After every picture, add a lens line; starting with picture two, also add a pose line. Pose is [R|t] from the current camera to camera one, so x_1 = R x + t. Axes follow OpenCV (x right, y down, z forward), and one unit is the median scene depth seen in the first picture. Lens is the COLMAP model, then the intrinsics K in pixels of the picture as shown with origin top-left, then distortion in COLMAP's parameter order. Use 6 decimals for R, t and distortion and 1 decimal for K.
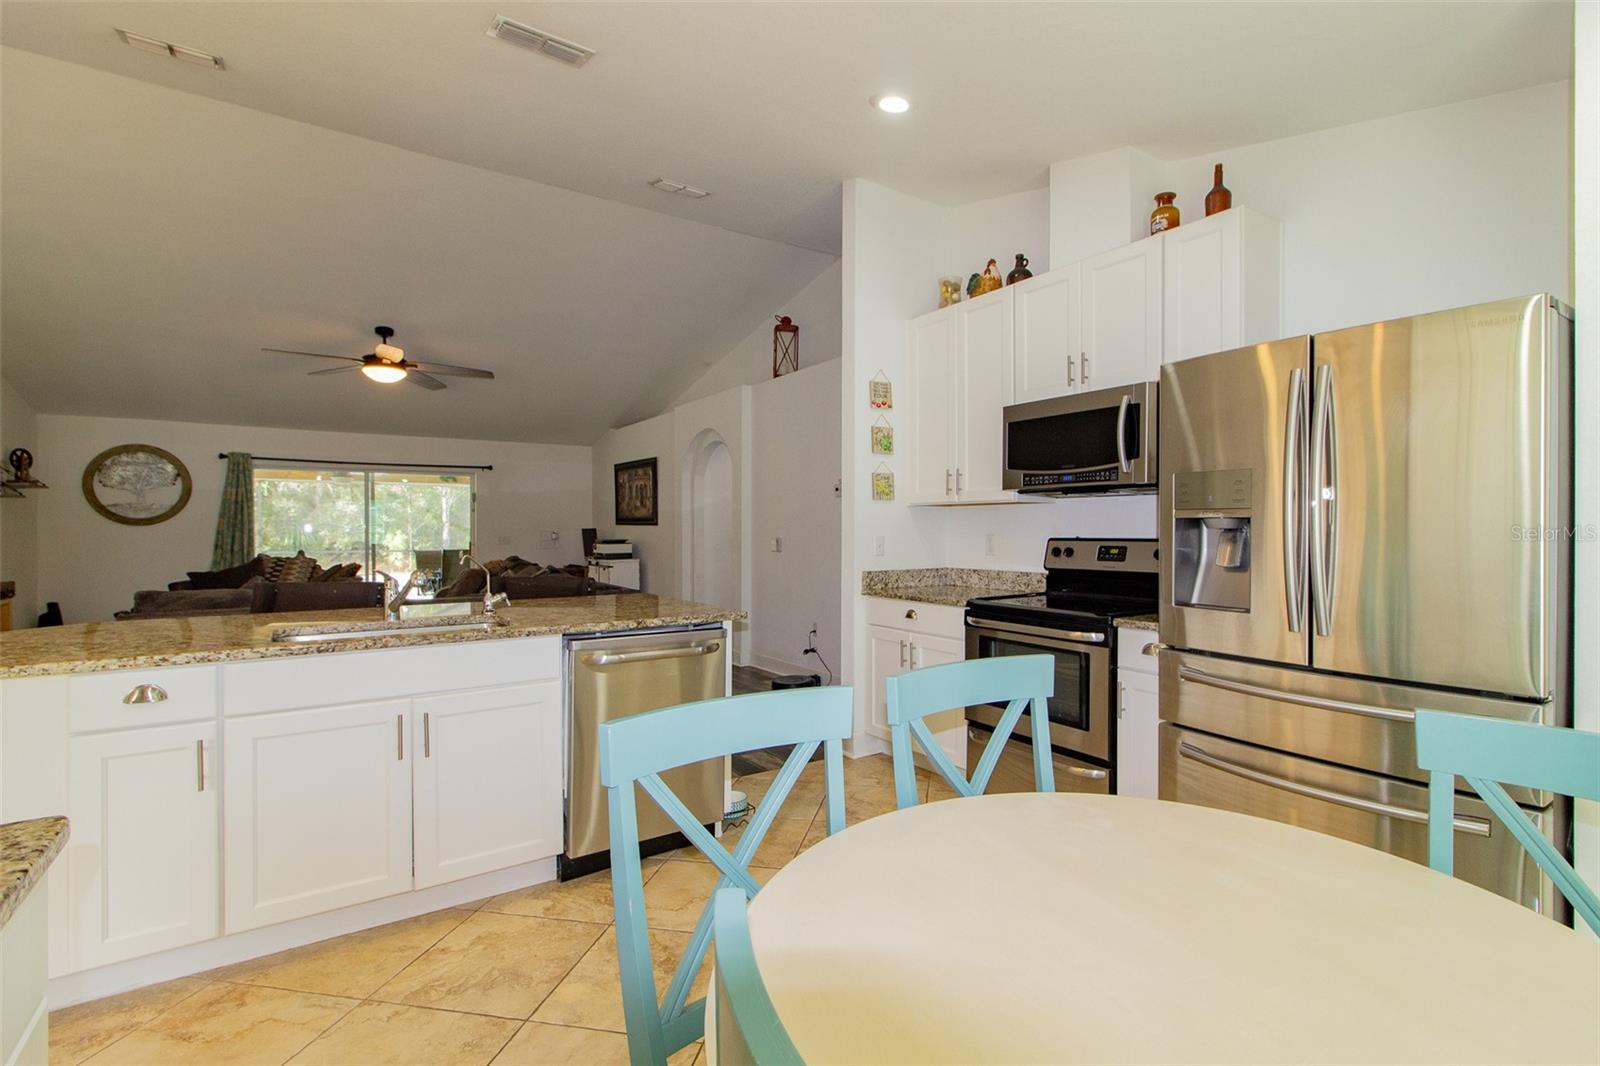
lens RADIAL K [[762.7, 0, 895.7], [0, 762.7, 535.7], [0, 0, 1]] dist [0.011872, -0.000918]
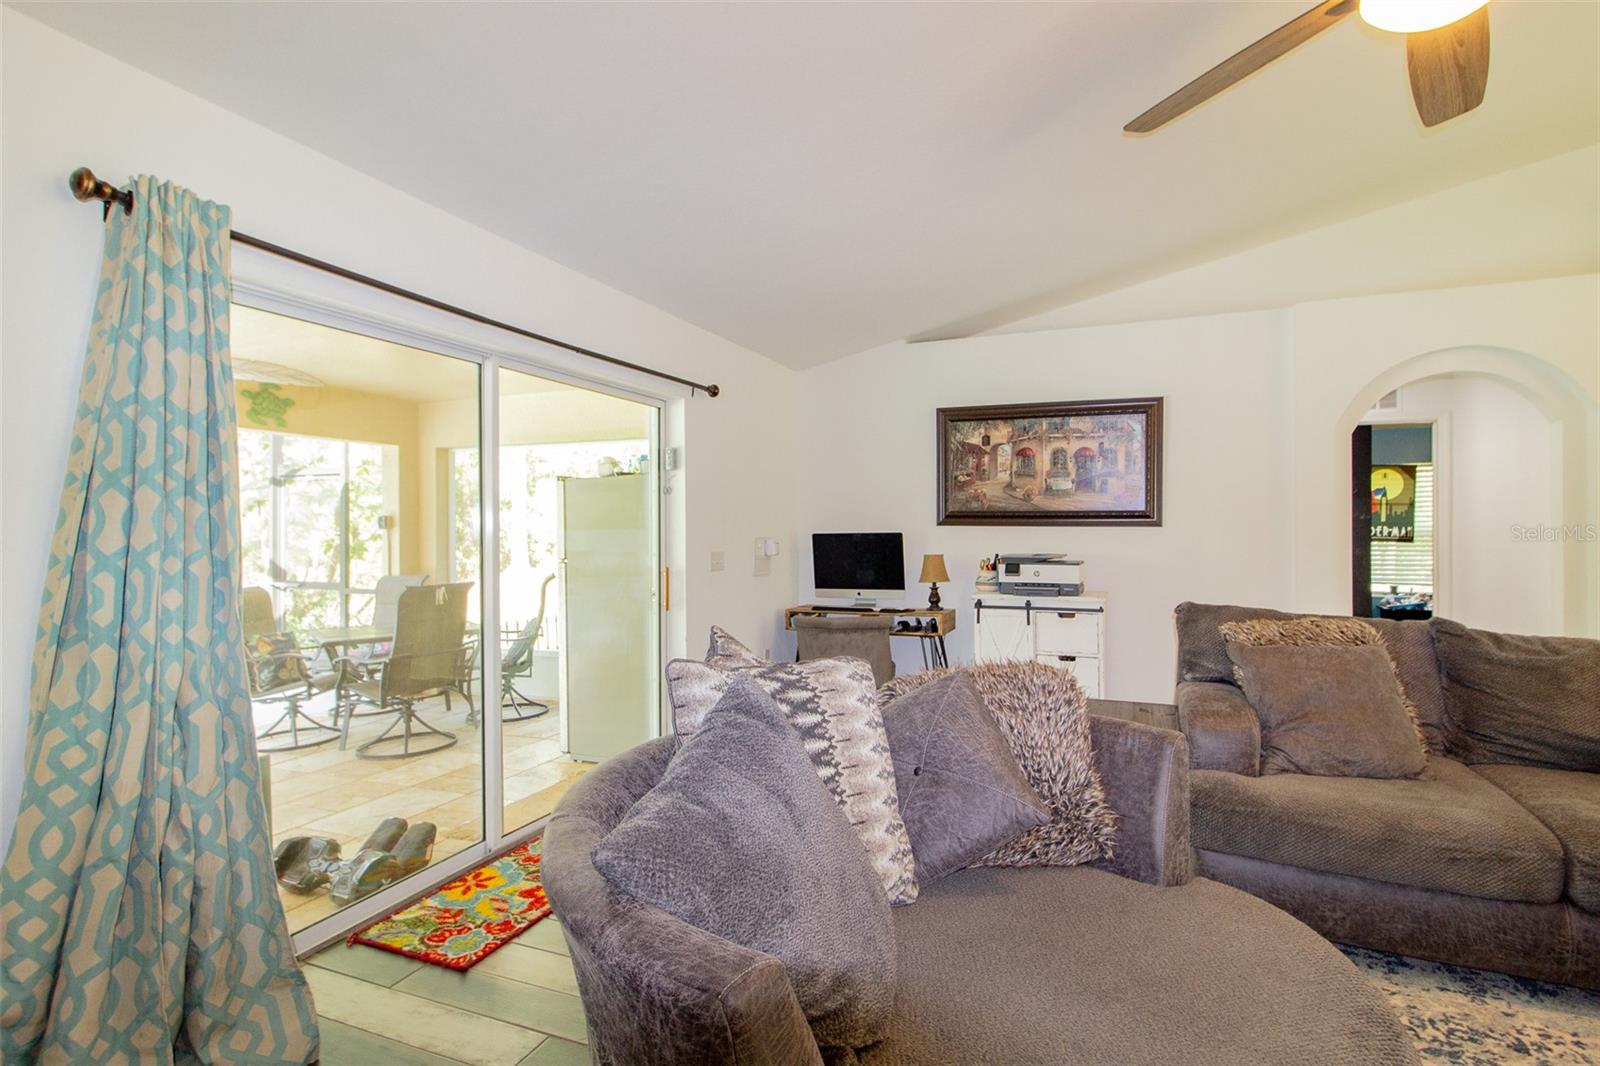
lens RADIAL K [[762.7, 0, 842.5], [0, 762.7, 529.4], [0, 0, 1]] dist [0.011872, -0.000918]
pose [[0.834719, -0.000829, 0.550676, -0.970668], [0.008584, 0.999897, -0.011506, -0.009926], [-0.550610, 0.014332, 0.834640, 0.850938]]
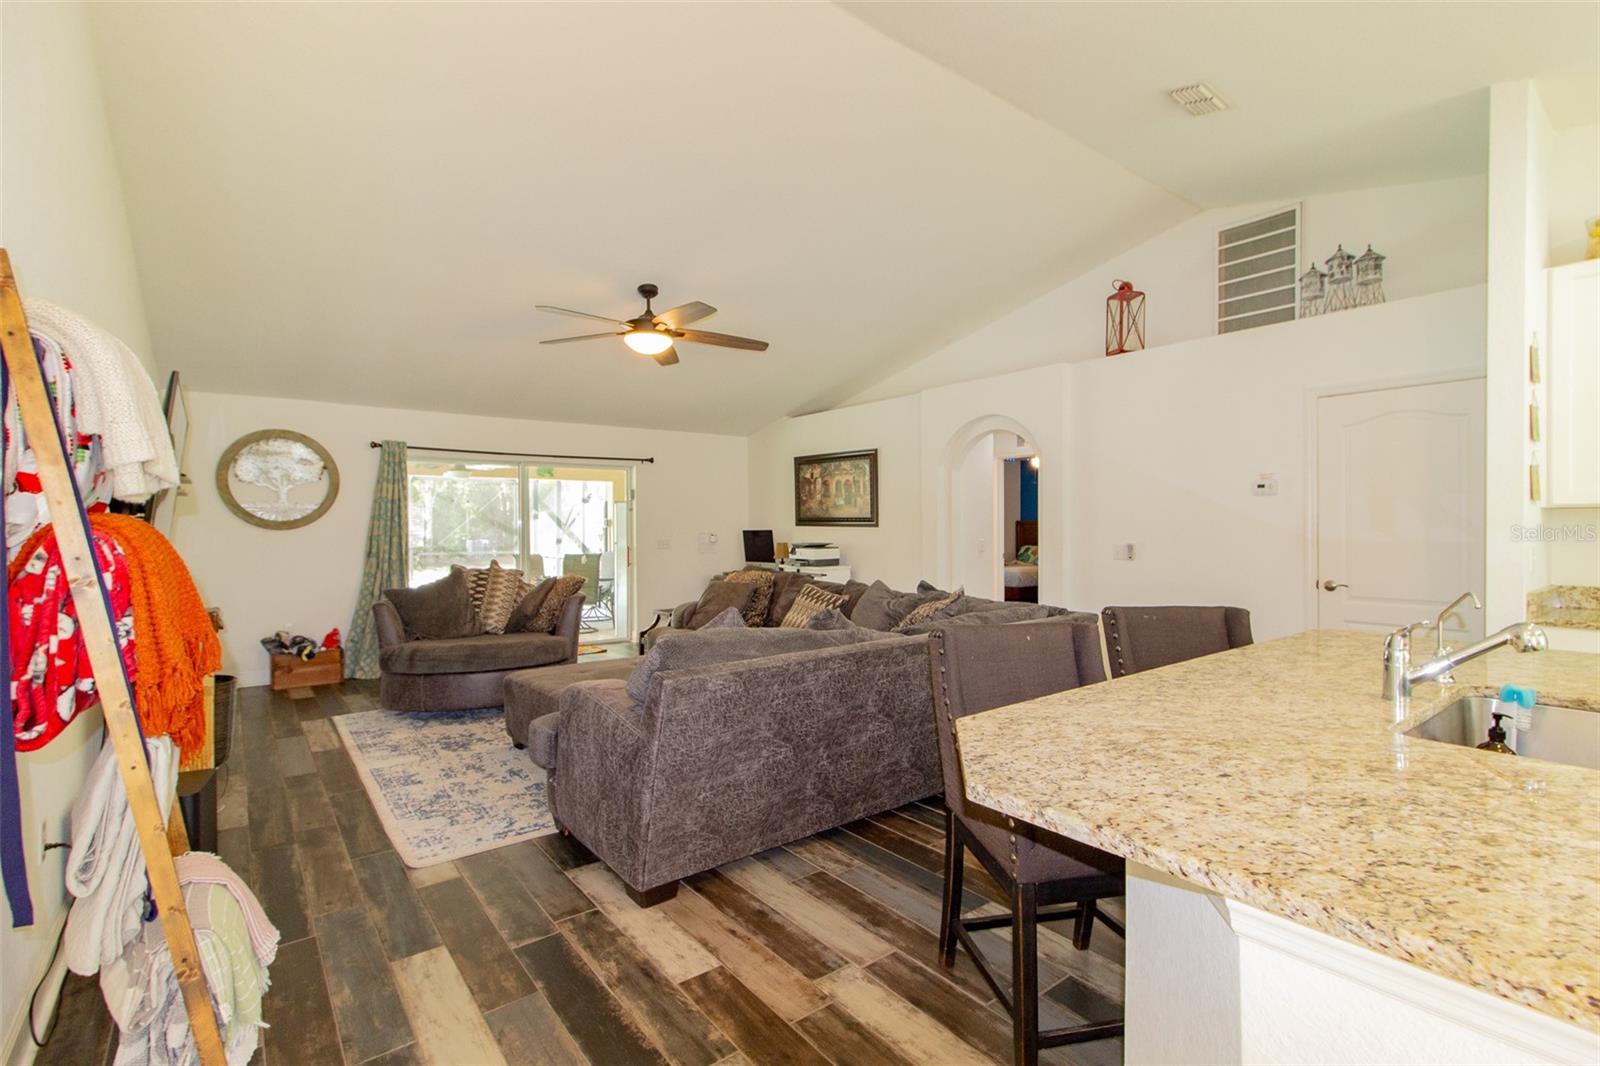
lens RADIAL K [[762.7, 0, 866.7], [0, 762.7, 529.6], [0, 0, 1]] dist [0.011872, -0.000918]
pose [[0.997814, -0.002906, 0.066017, -0.476023], [0.003054, 0.999993, -0.002139, -0.011085], [-0.066010, 0.002336, 0.997816, 0.170838]]
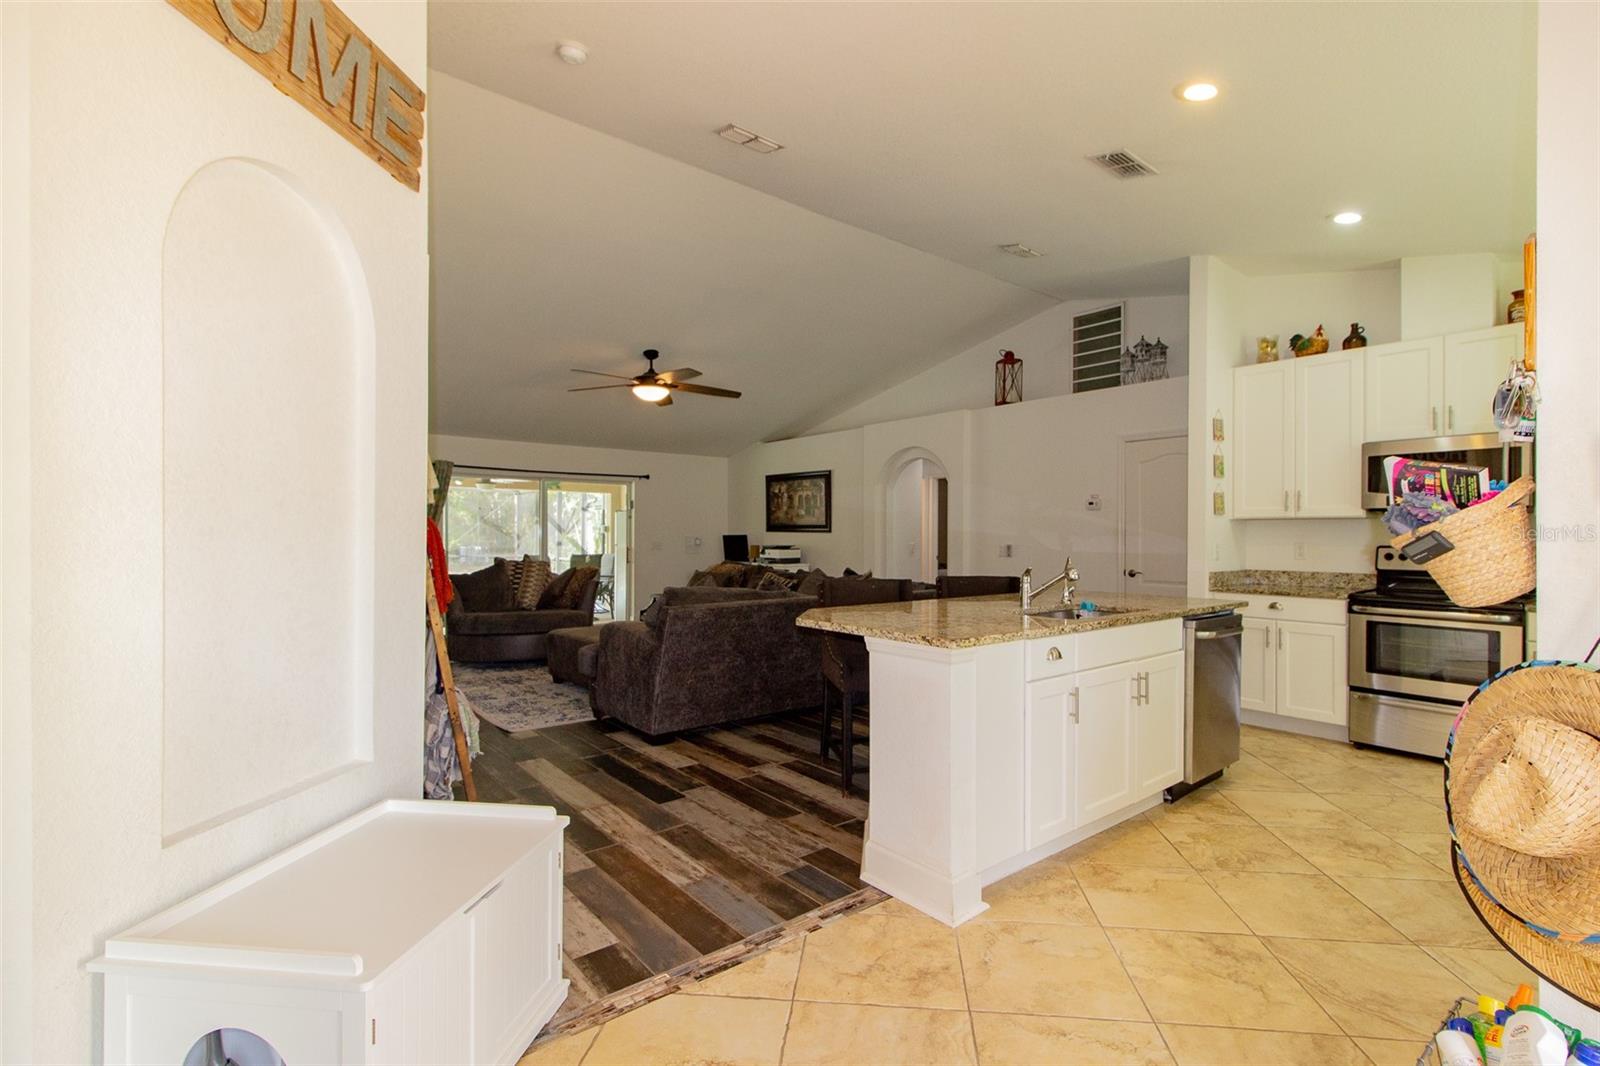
lens RADIAL K [[762.7, 0, 888.5], [0, 762.7, 535.1], [0, 0, 1]] dist [0.011872, -0.000918]
pose [[0.993749, 0.006184, 0.111468, -0.438315], [-0.004961, 0.999924, -0.011246, 0.002039], [-0.111529, 0.010623, 0.993704, -0.107744]]
